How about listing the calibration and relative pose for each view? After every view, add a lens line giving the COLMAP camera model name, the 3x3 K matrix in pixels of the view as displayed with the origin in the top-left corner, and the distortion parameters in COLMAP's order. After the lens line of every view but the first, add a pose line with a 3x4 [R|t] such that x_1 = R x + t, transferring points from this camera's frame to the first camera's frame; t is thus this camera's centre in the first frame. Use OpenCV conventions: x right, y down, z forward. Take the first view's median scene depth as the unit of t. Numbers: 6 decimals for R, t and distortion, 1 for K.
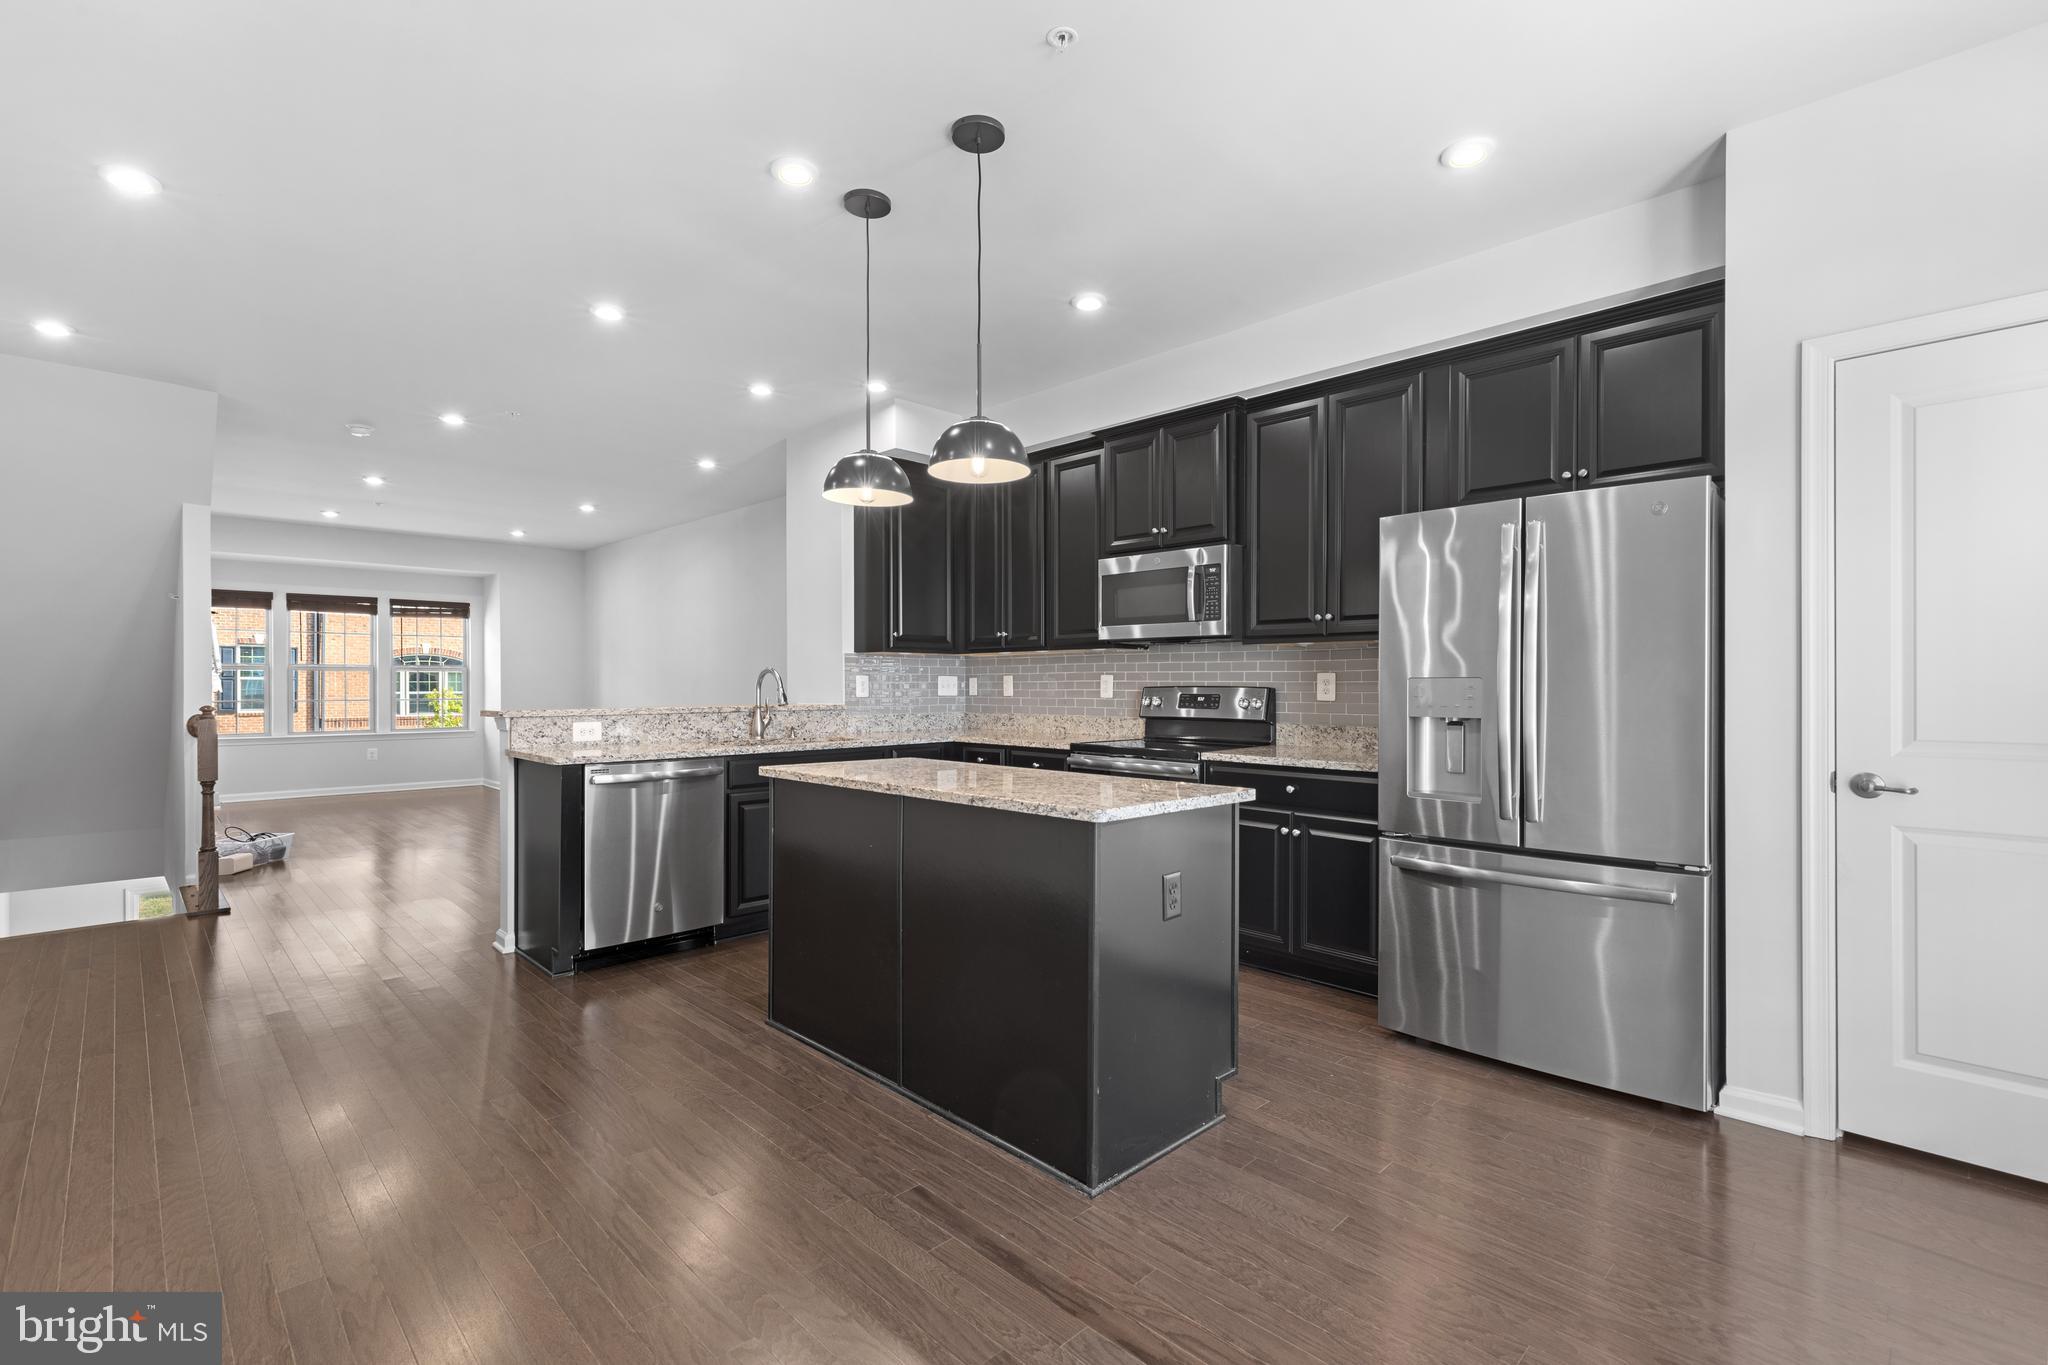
lens RADIAL K [[915.7, 0, 1029.4], [0, 915.7, 690.9], [0, 0, 1]] dist [0.000988, -0.001140]
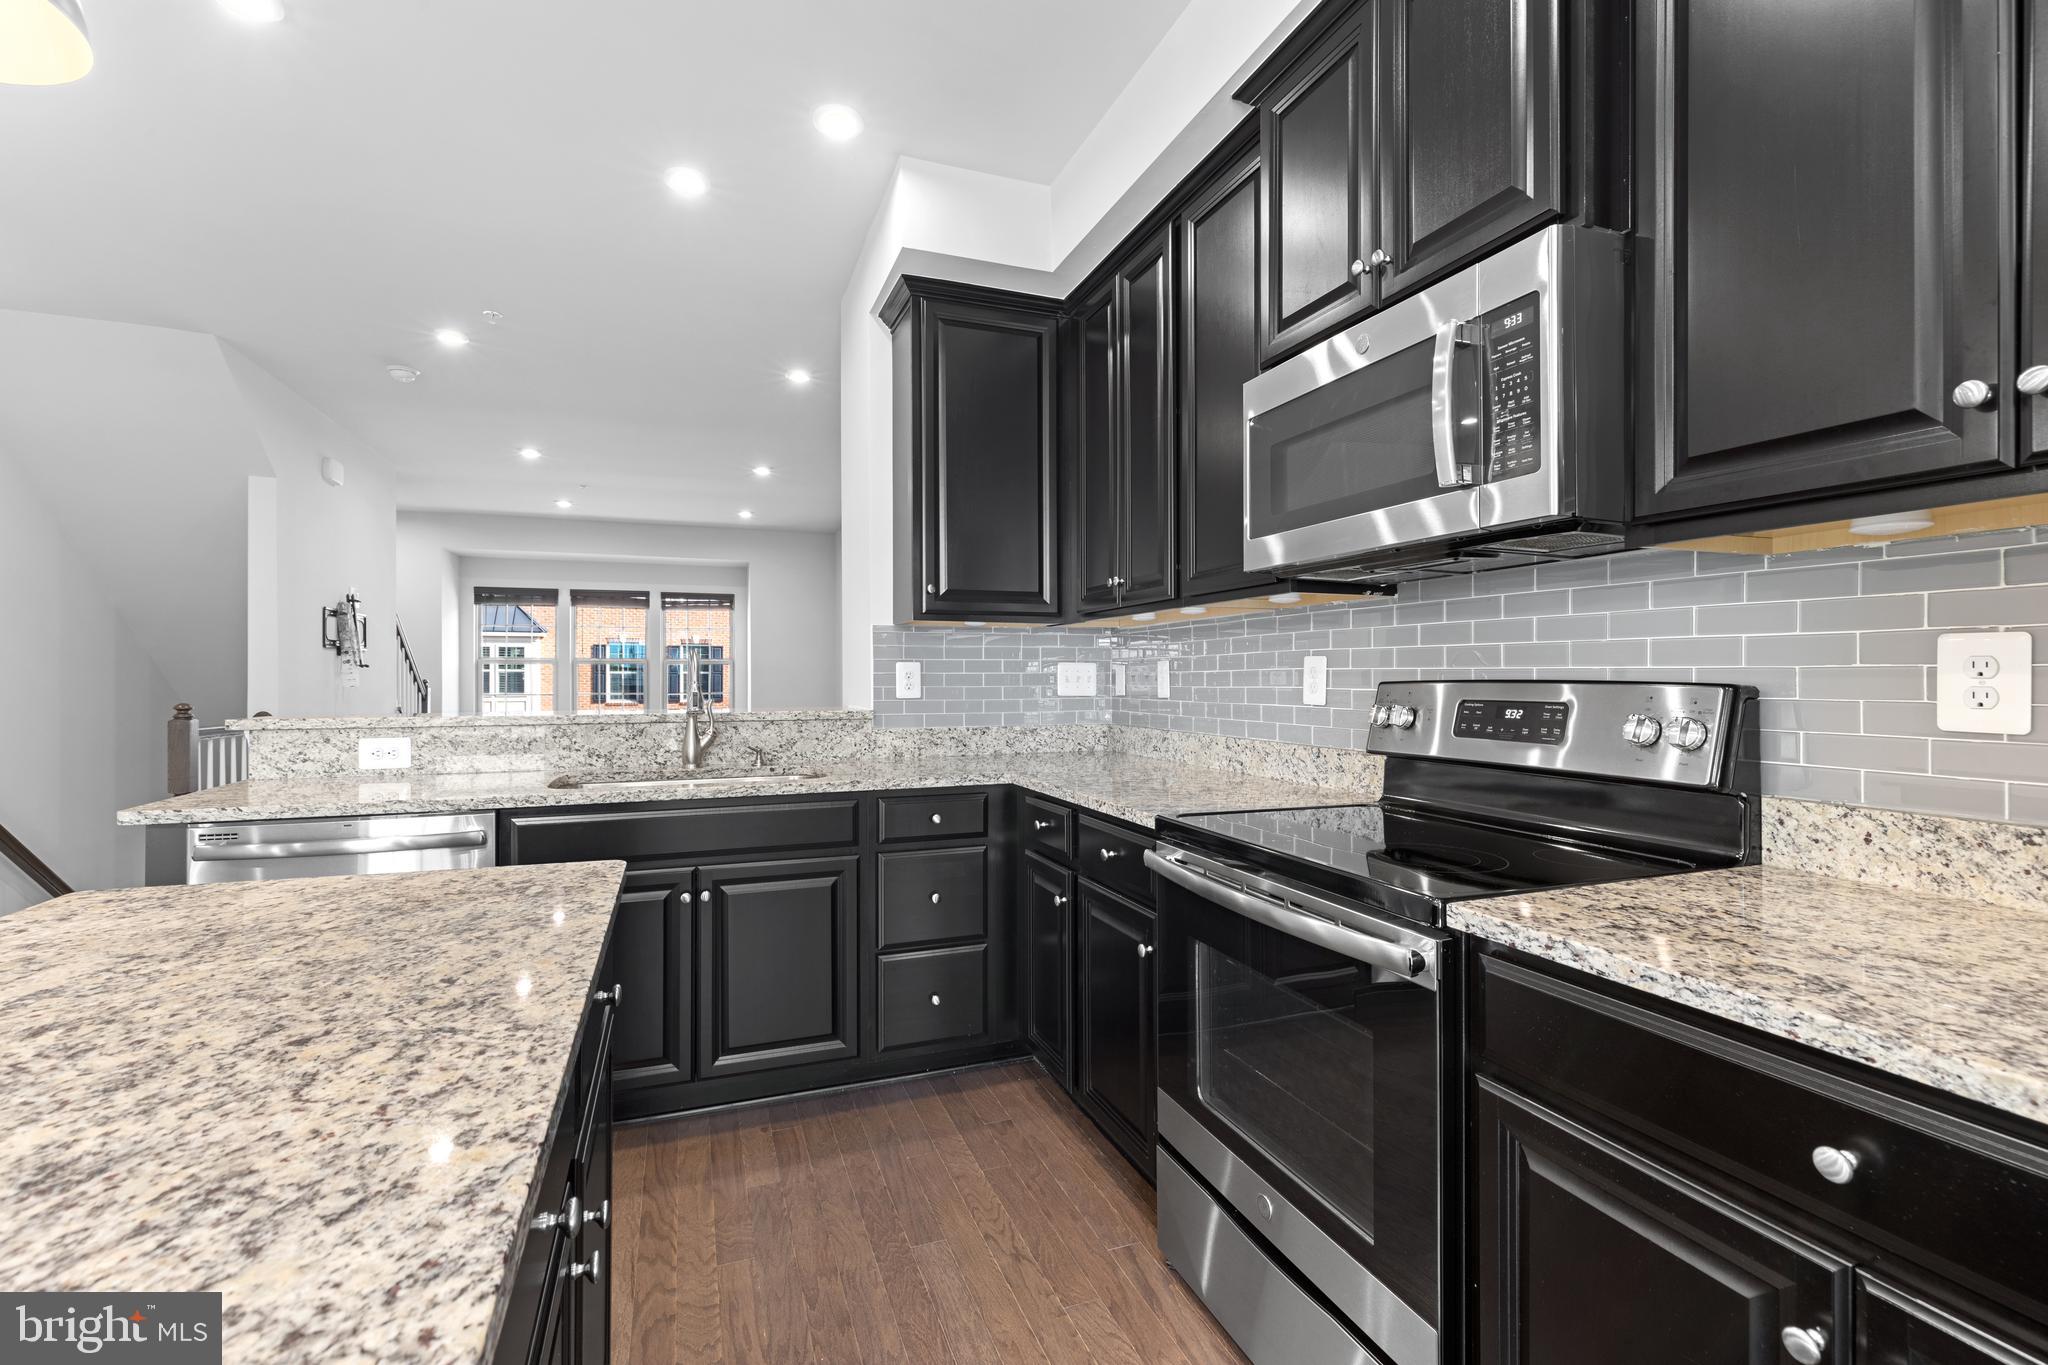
lens RADIAL K [[915.7, 0, 1019.5], [0, 915.7, 671.9], [0, 0, 1]] dist [0.000988, -0.001140]
pose [[0.910053, -0.004161, -0.414472, 0.157433], [-0.000968, 0.999926, -0.012162, -0.003695], [0.414492, 0.011470, 0.909981, 0.569530]]
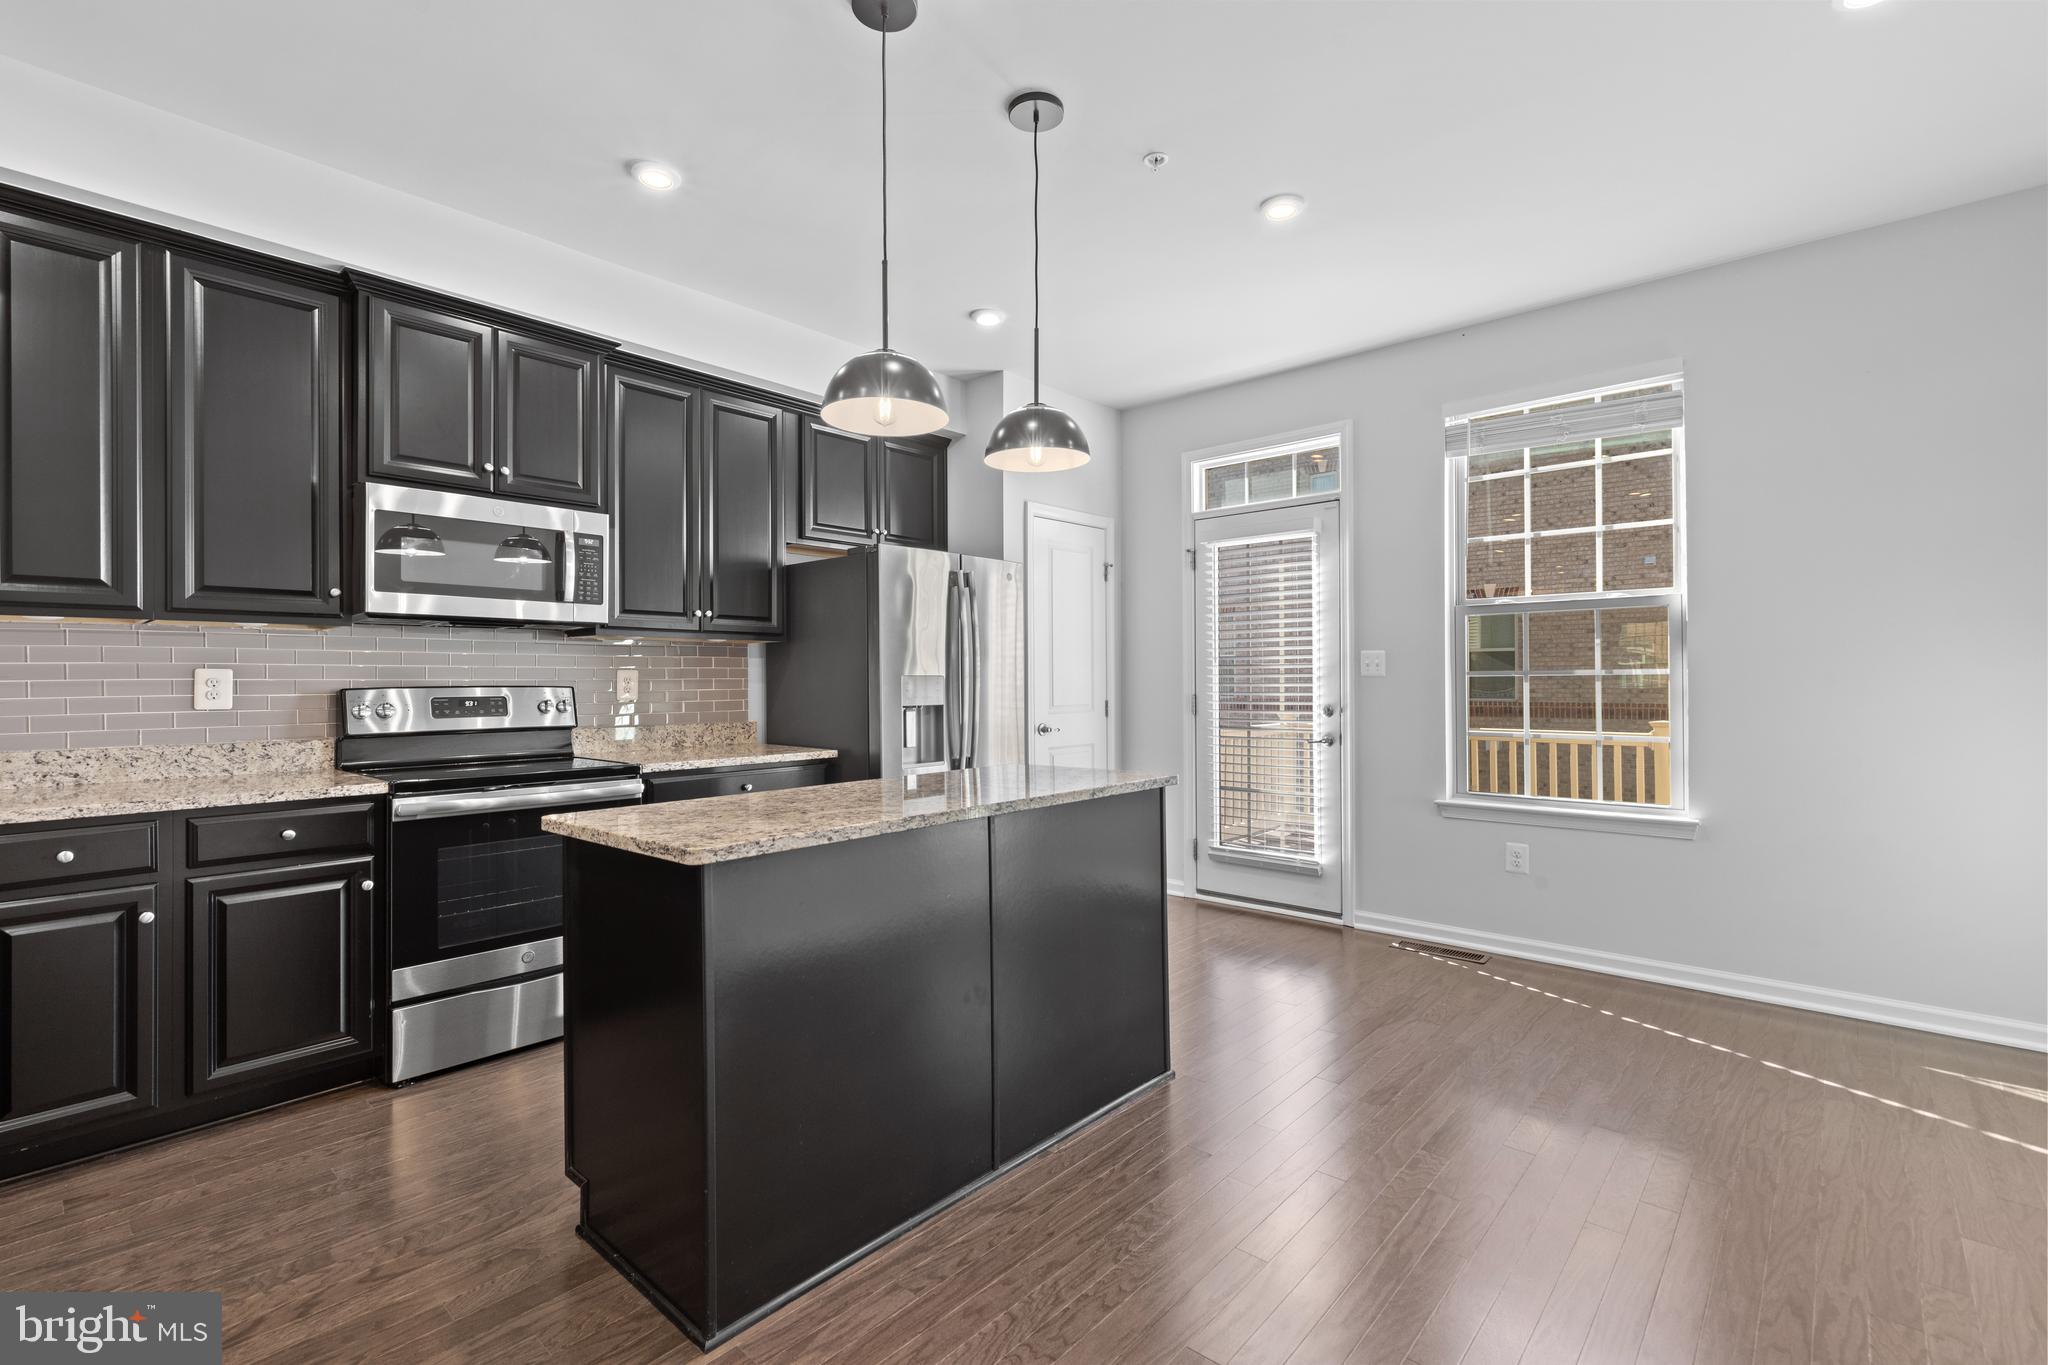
lens RADIAL K [[915.7, 0, 1025.3], [0, 915.7, 673.3], [0, 0, 1]] dist [0.000988, -0.001140]
pose [[-0.062594, 0.006348, 0.998019, -0.567632], [0.013597, 0.999892, -0.005507, -0.005180], [-0.997946, 0.013226, -0.062674, 0.598768]]
